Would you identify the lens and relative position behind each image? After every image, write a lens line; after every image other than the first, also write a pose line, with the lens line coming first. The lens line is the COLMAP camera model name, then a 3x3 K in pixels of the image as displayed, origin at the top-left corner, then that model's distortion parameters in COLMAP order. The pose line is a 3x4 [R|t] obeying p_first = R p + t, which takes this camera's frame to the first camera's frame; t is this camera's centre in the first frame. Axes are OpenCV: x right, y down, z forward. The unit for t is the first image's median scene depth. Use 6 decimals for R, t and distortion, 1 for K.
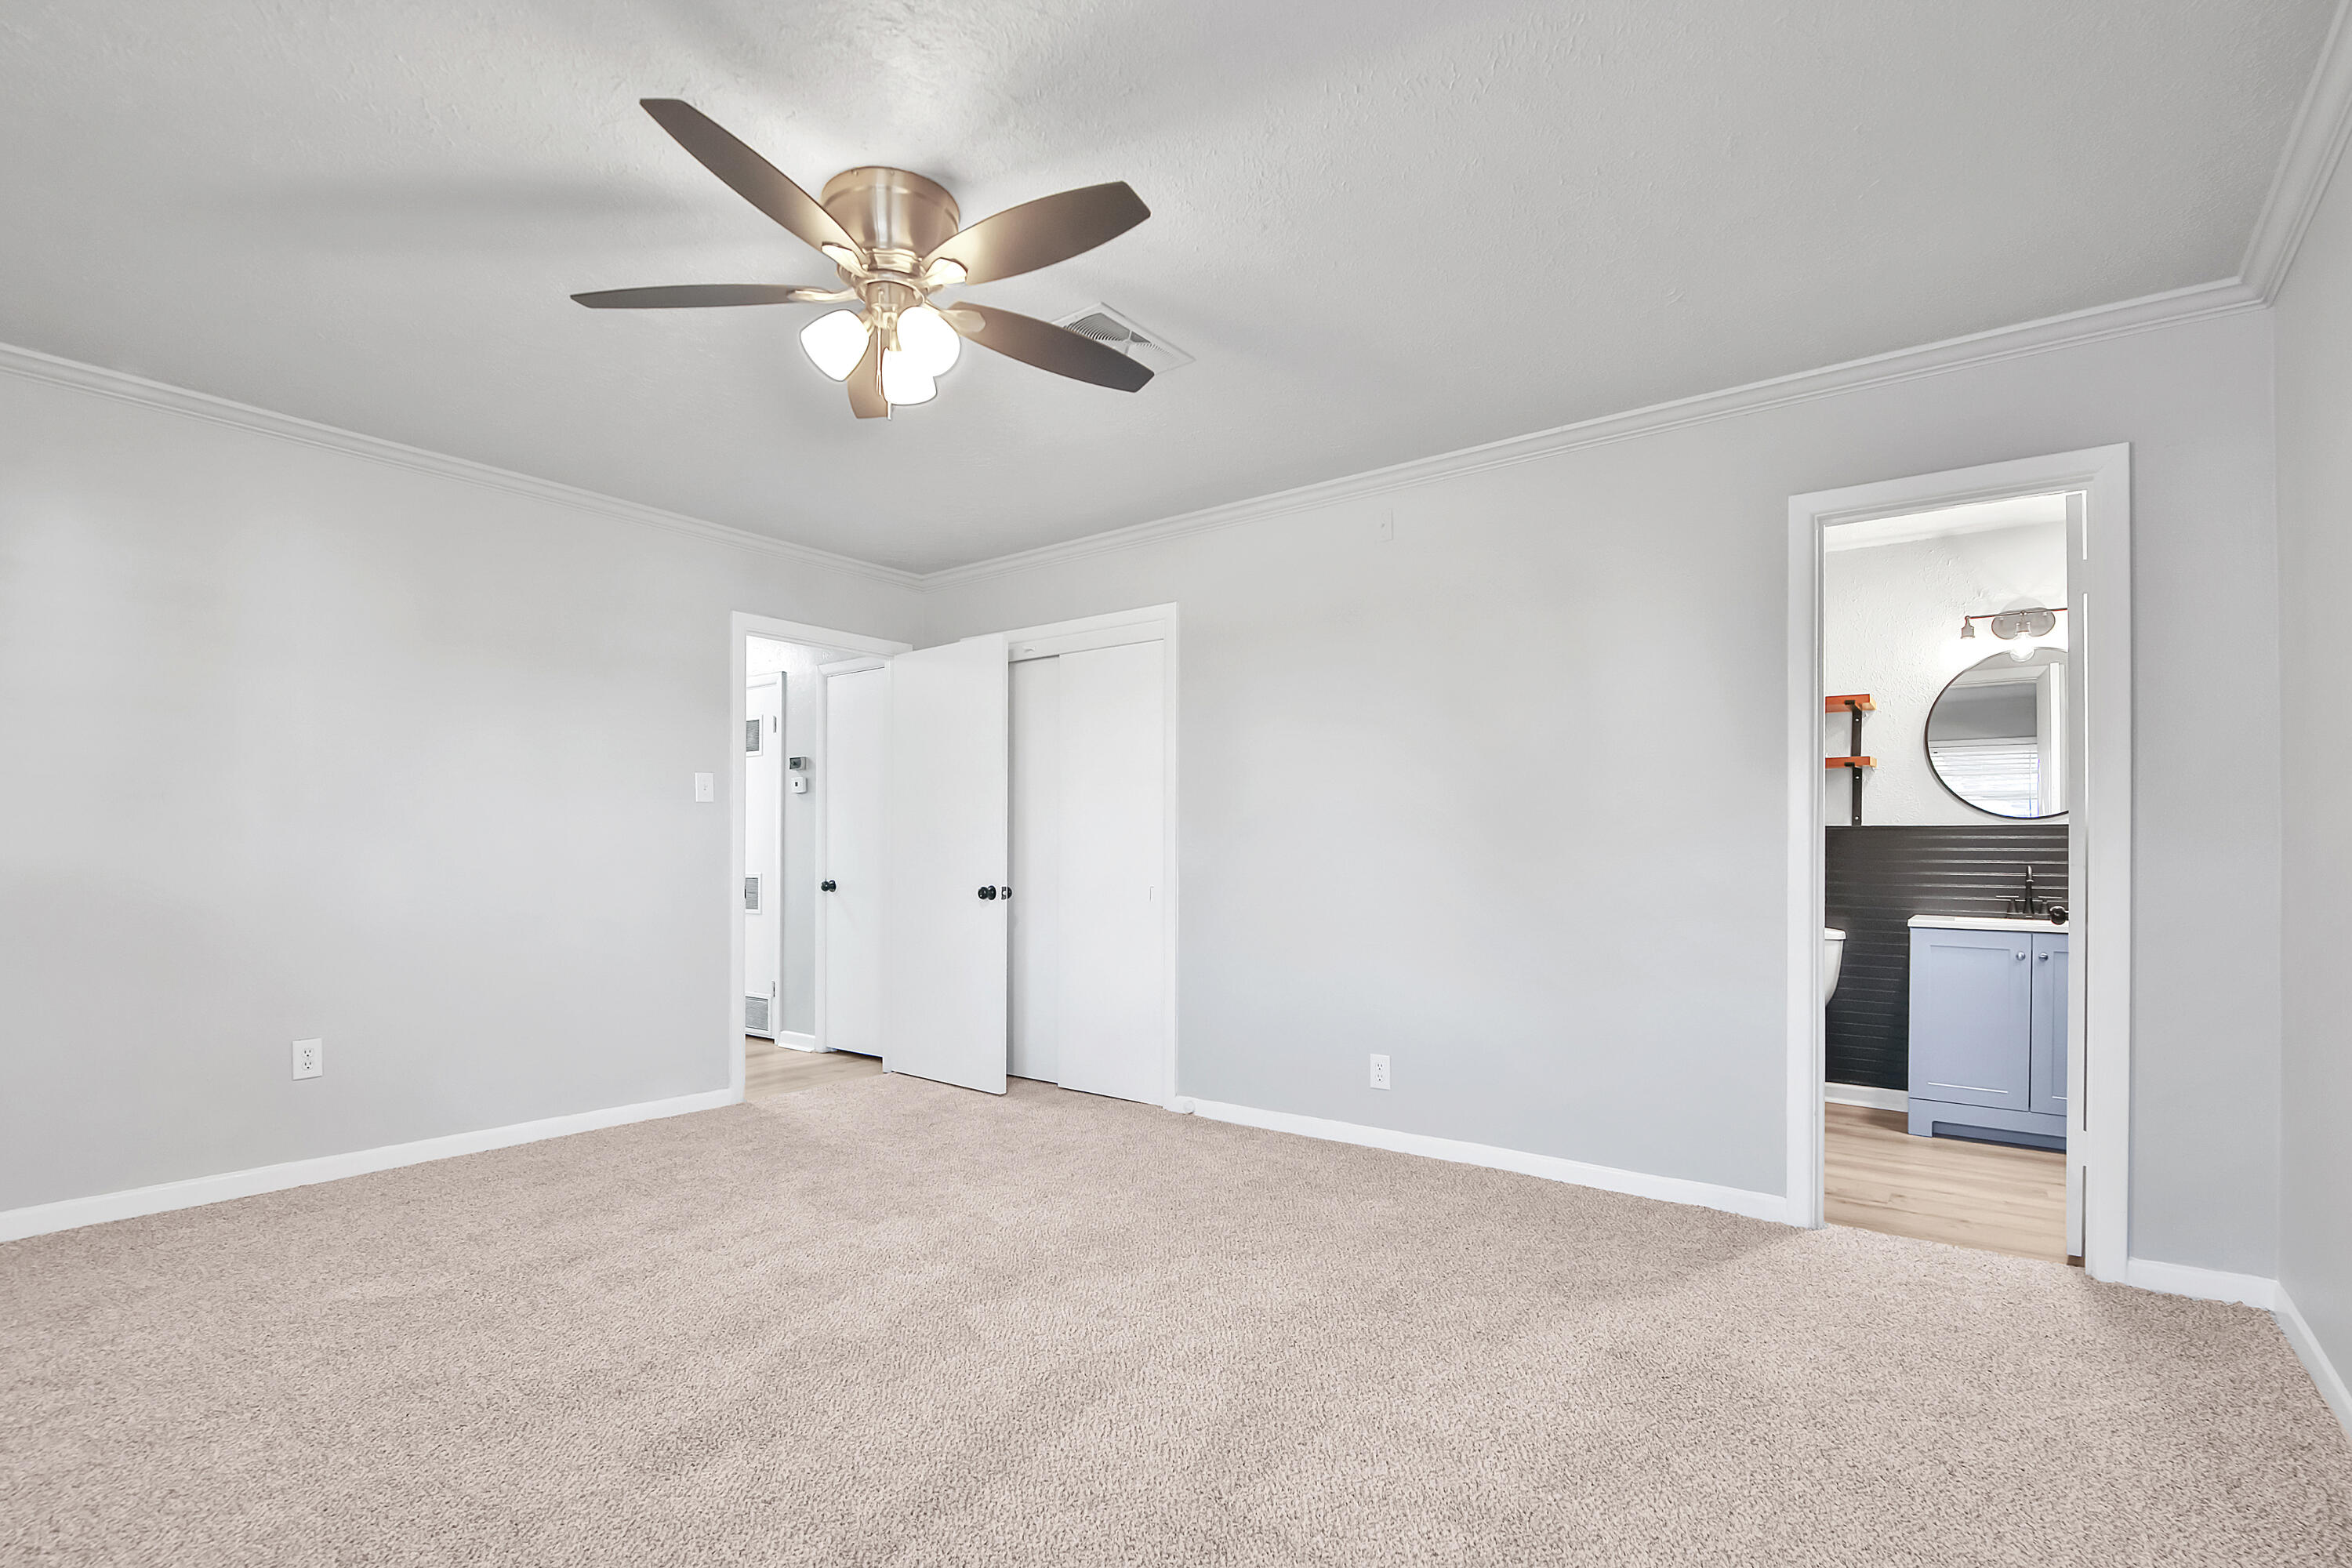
lens RADIAL K [[1108.6, 0, 1176.1], [0, 1108.6, 848.9], [0, 0, 1]] dist [-0.001130, -0.000056]
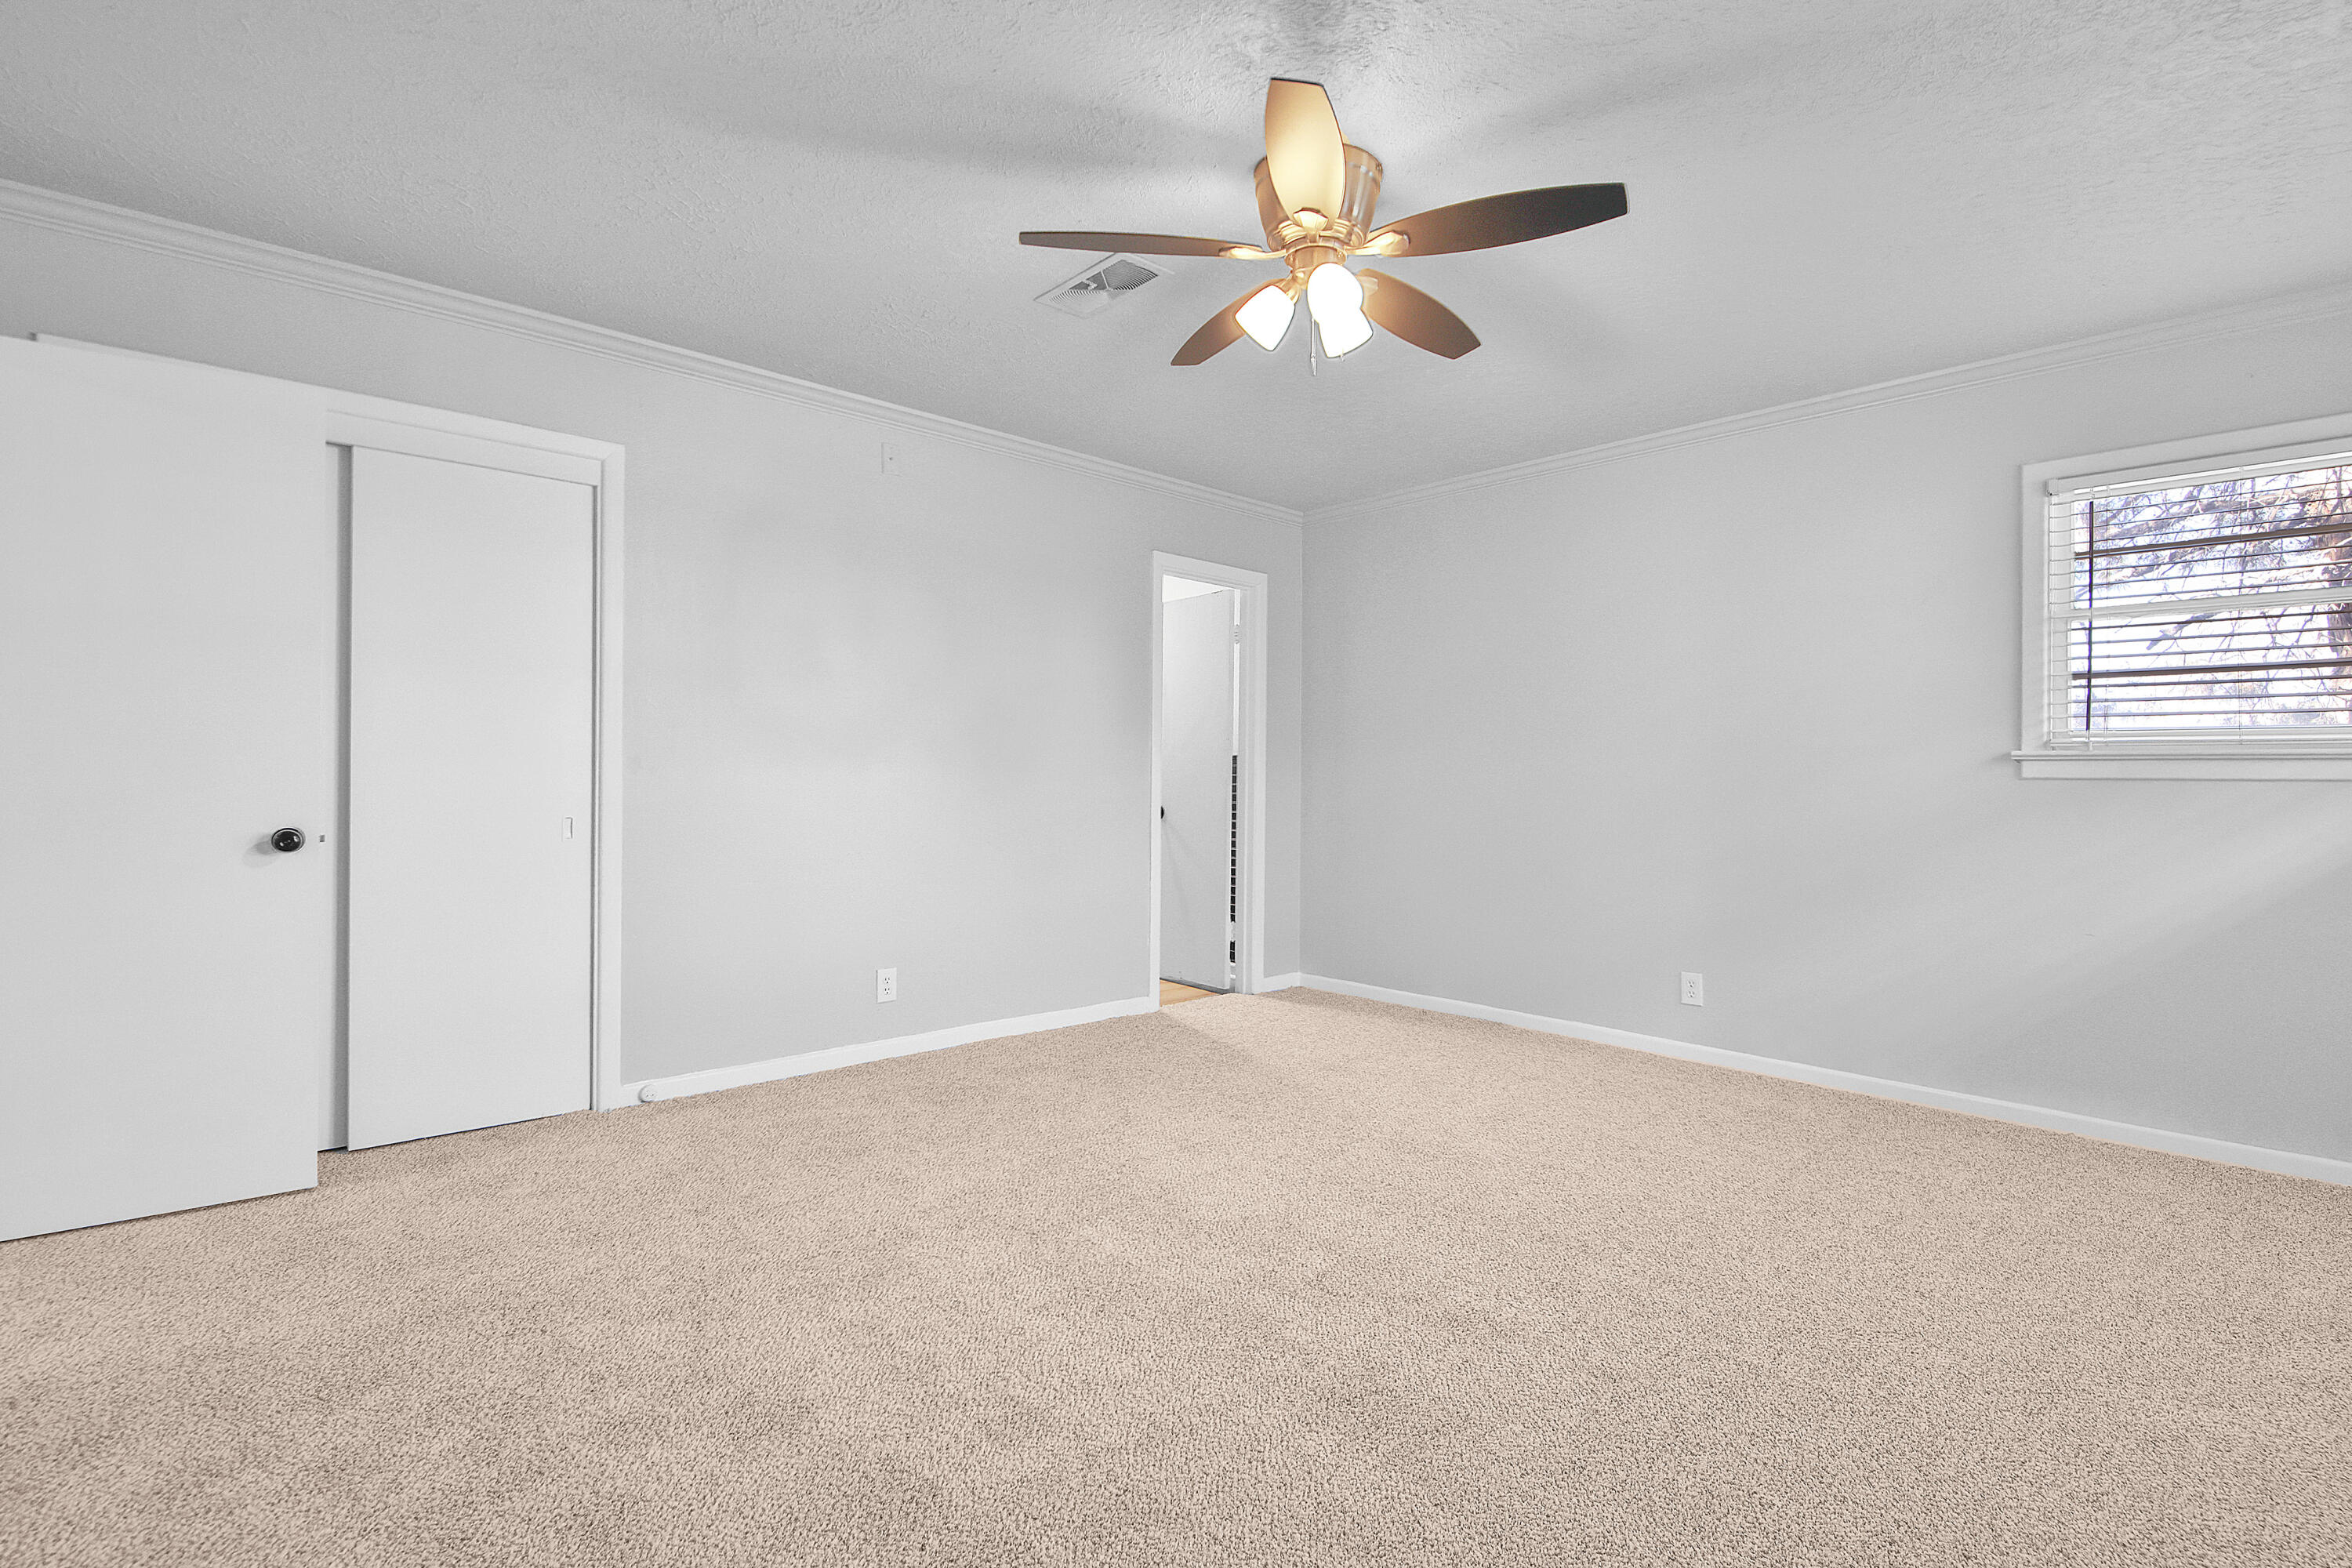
lens RADIAL K [[1088.9, 0, 1176.0], [0, 1088.9, 784.0], [0, 0, 1]] dist [0.000066, 0.000050]
pose [[0.189539, -0.005608, 0.981857, -0.698058], [-0.007304, 0.999948, 0.007121, 0.003341], [-0.981846, -0.008521, 0.189488, 0.495370]]
